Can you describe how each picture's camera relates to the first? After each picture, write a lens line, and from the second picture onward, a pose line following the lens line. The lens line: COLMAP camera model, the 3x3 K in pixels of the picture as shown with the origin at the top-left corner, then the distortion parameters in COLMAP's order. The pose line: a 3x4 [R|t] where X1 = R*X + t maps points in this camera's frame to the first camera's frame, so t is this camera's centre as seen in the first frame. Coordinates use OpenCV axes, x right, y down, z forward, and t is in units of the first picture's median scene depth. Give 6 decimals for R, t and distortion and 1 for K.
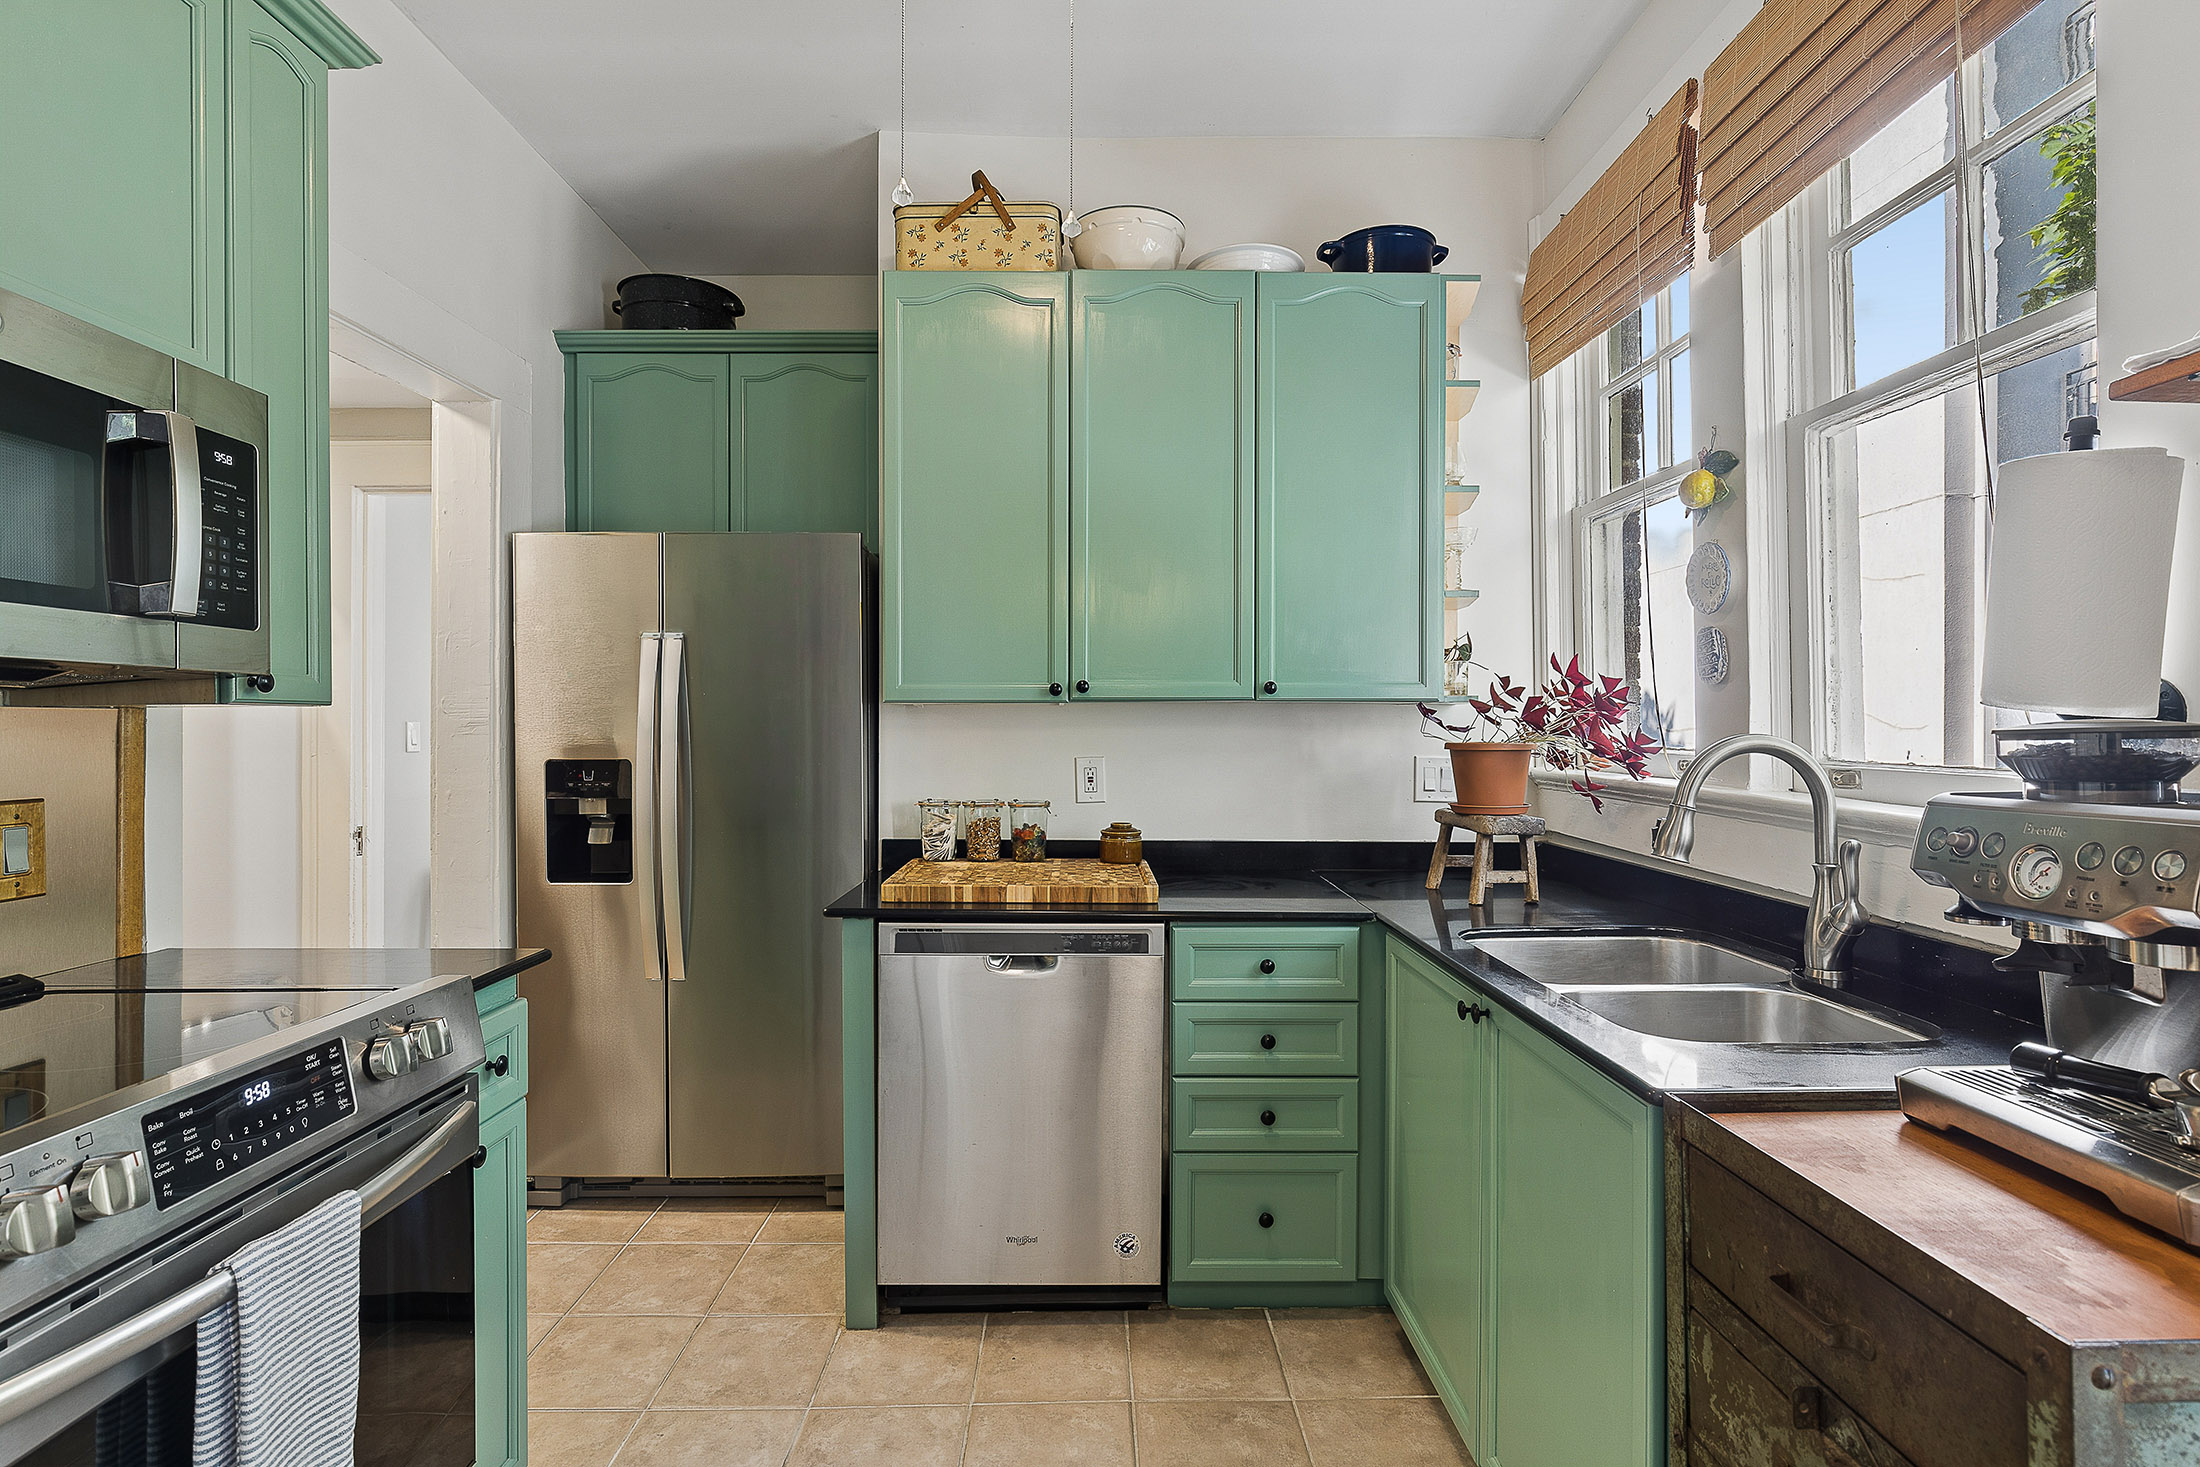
lens RADIAL K [[1024.2, 0, 1103.7], [0, 1024.2, 729.0], [0, 0, 1]] dist [-0.002232, 0.000100]
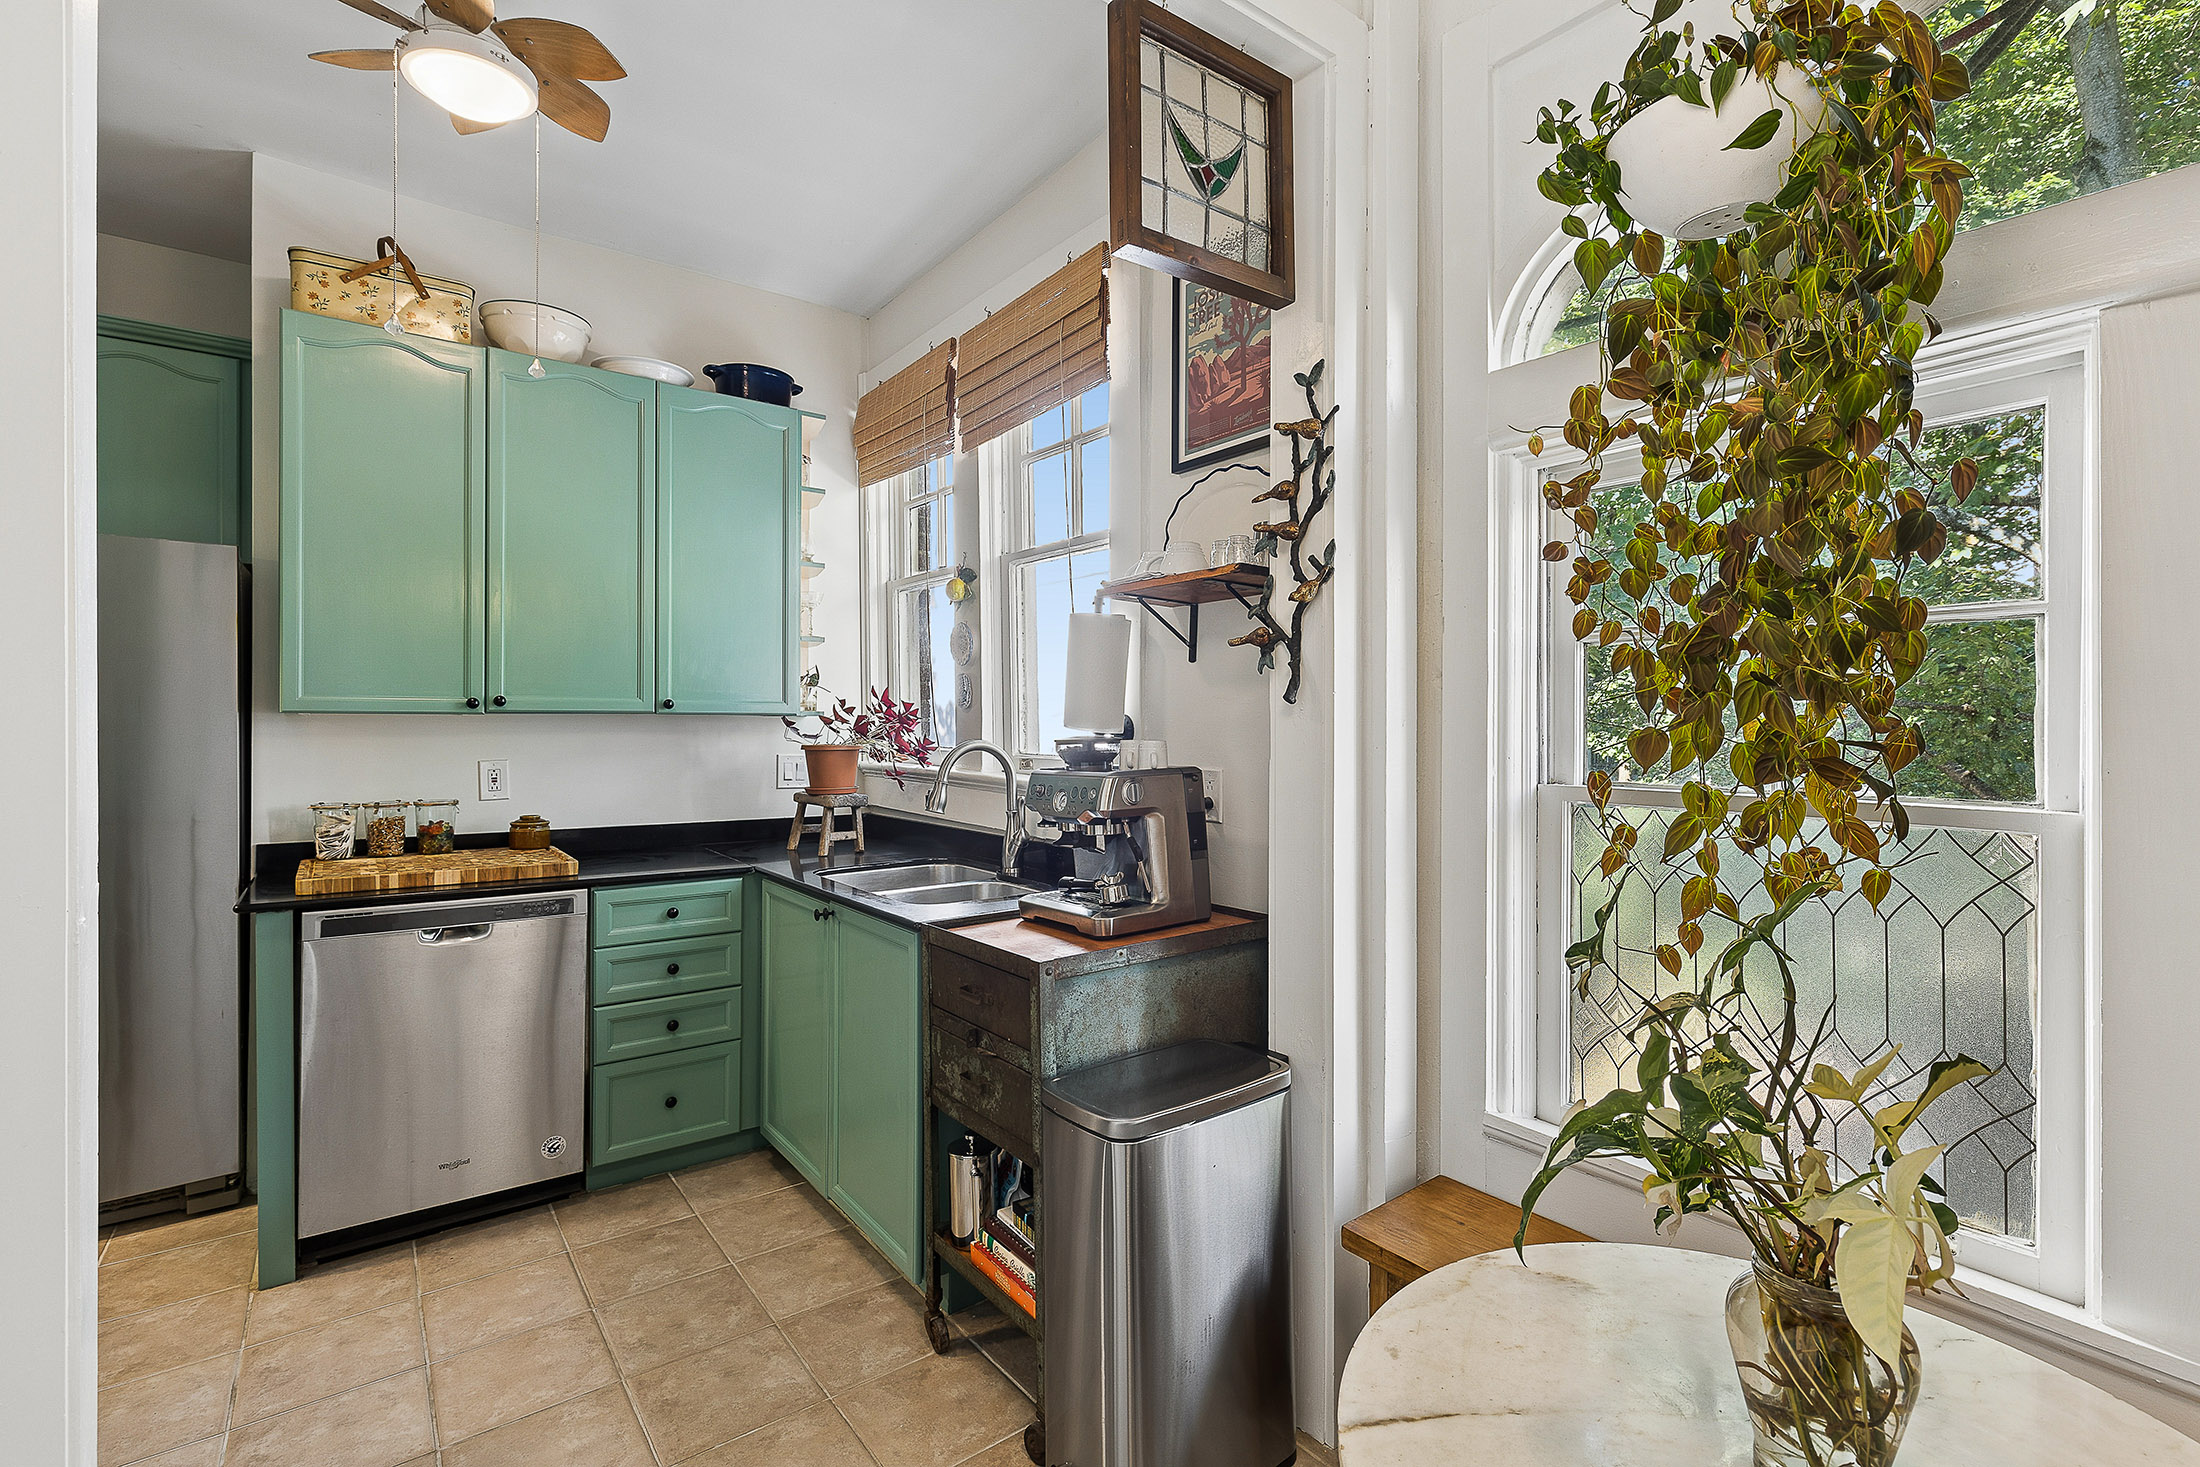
lens RADIAL K [[982.8, 0, 1100.3], [0, 982.8, 722.8], [0, 0, 1]] dist [0.004047, -0.000779]
pose [[0.805731, 0.002270, 0.592277, -0.148865], [-0.000234, 0.999994, -0.003516, -0.013543], [-0.592282, 0.002694, 0.805727, -0.364341]]
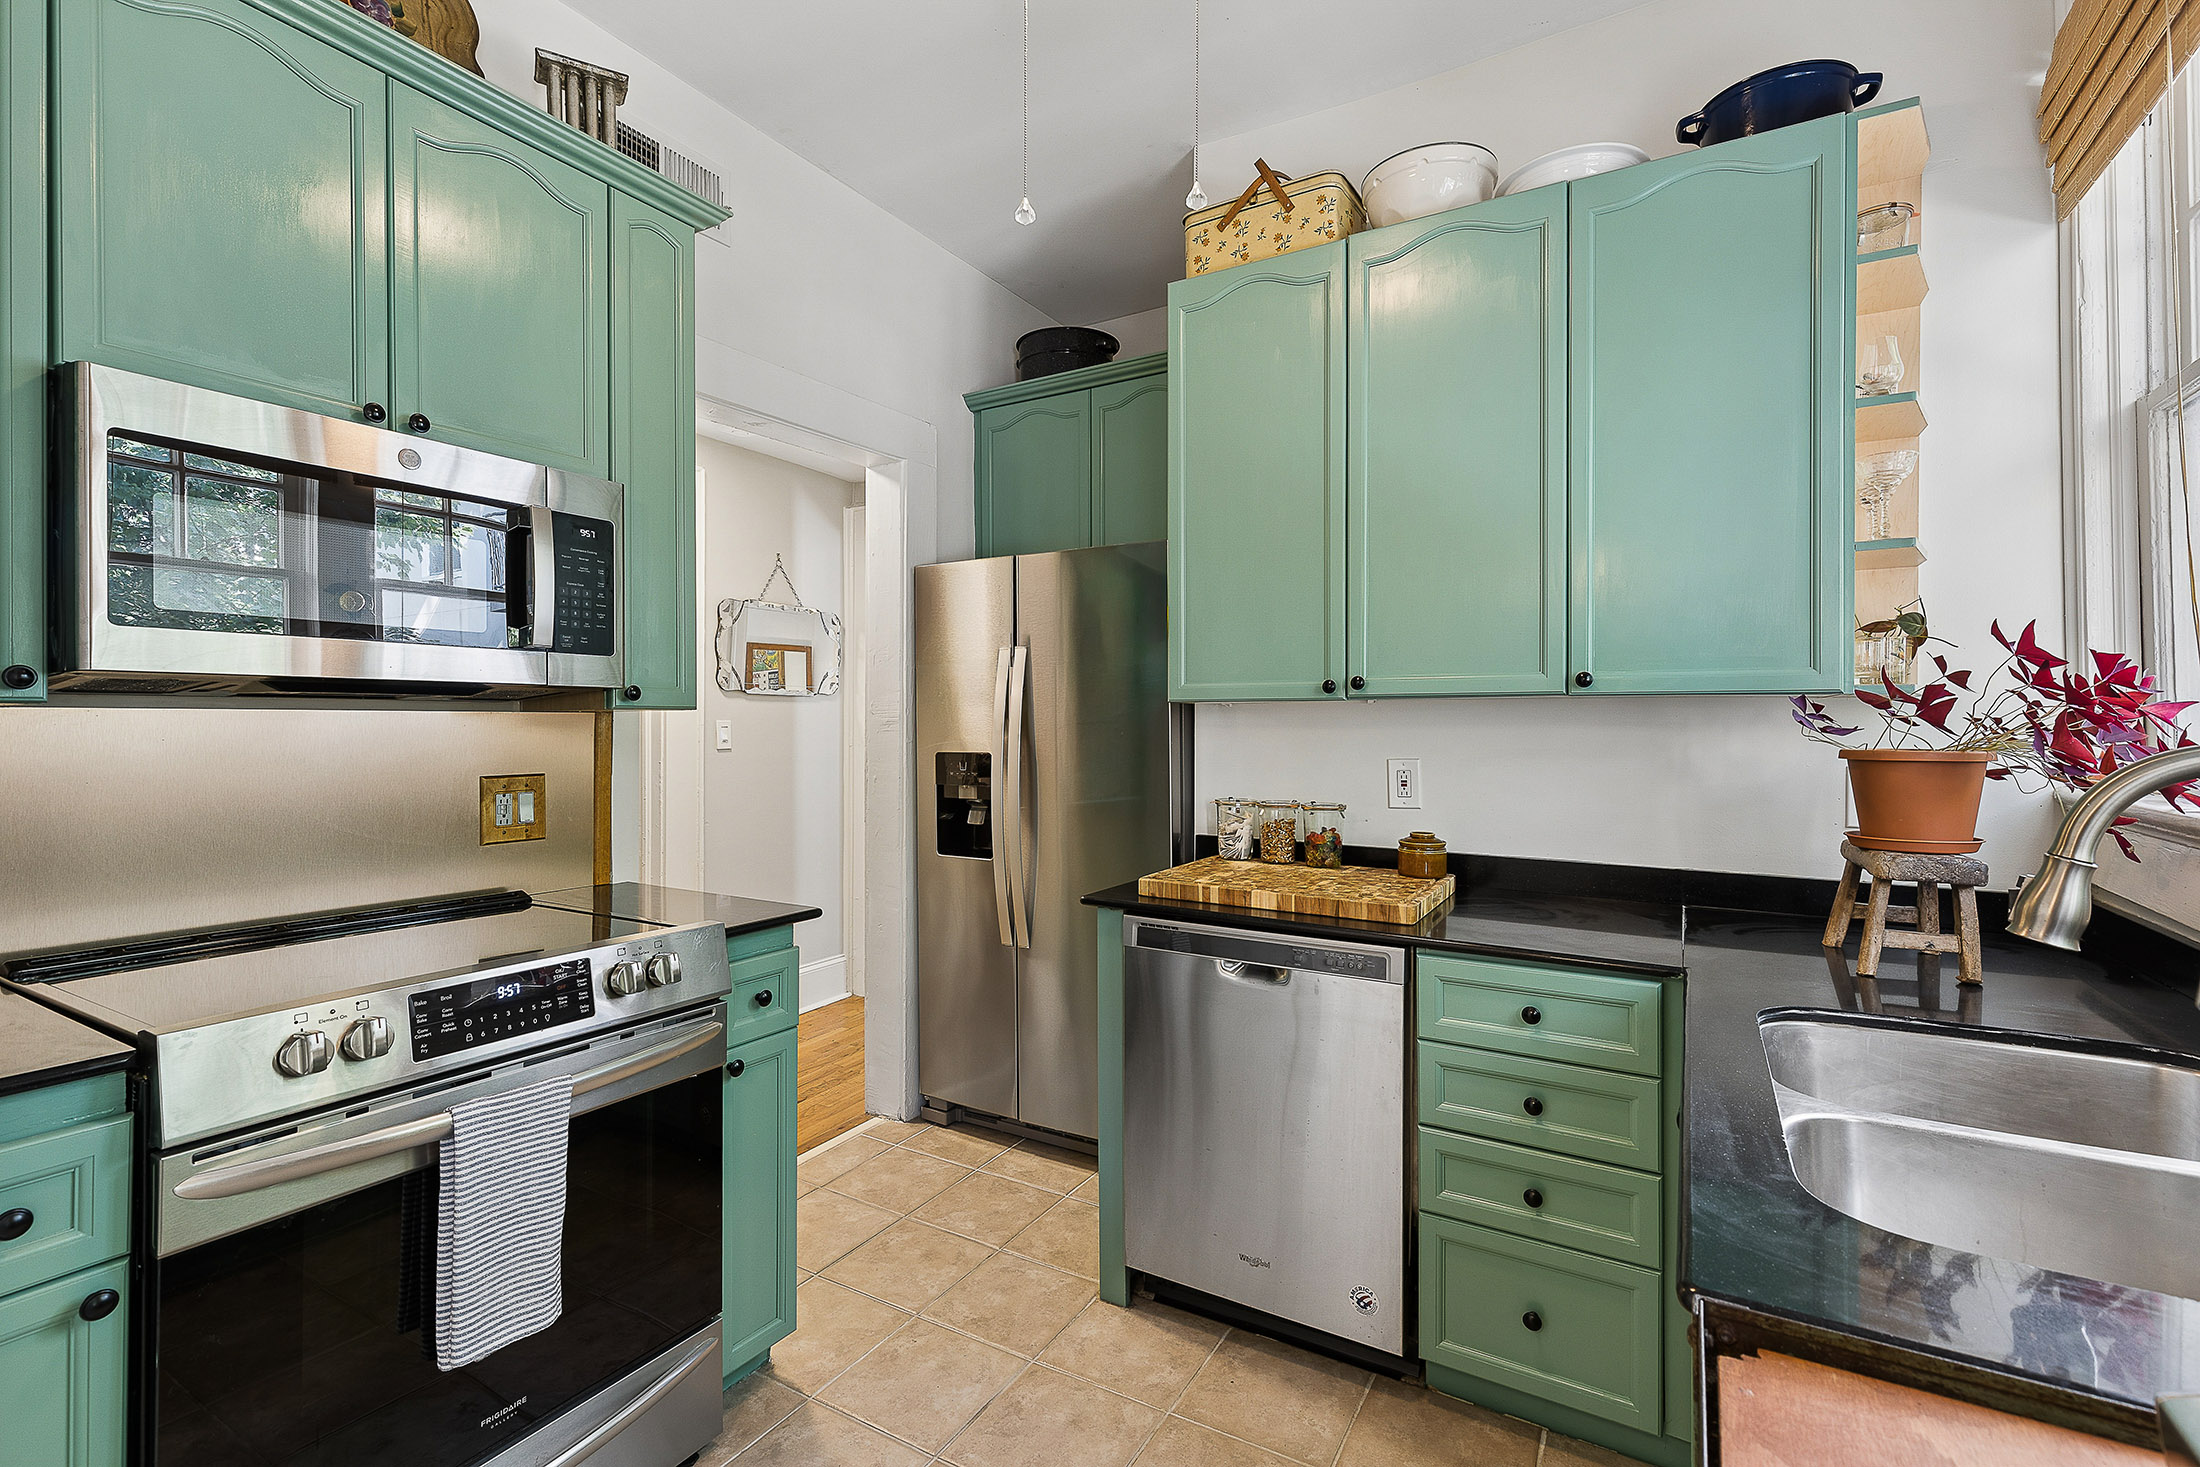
lens RADIAL K [[982.8, 0, 1100.3], [0, 982.8, 722.8], [0, 0, 1]] dist [0.004047, -0.000779]
pose [[0.856209, 0.000504, -0.516630, 0.263157], [-0.002094, 0.999995, -0.002496, -0.002751], [0.516626, 0.003220, 0.856205, 0.129435]]
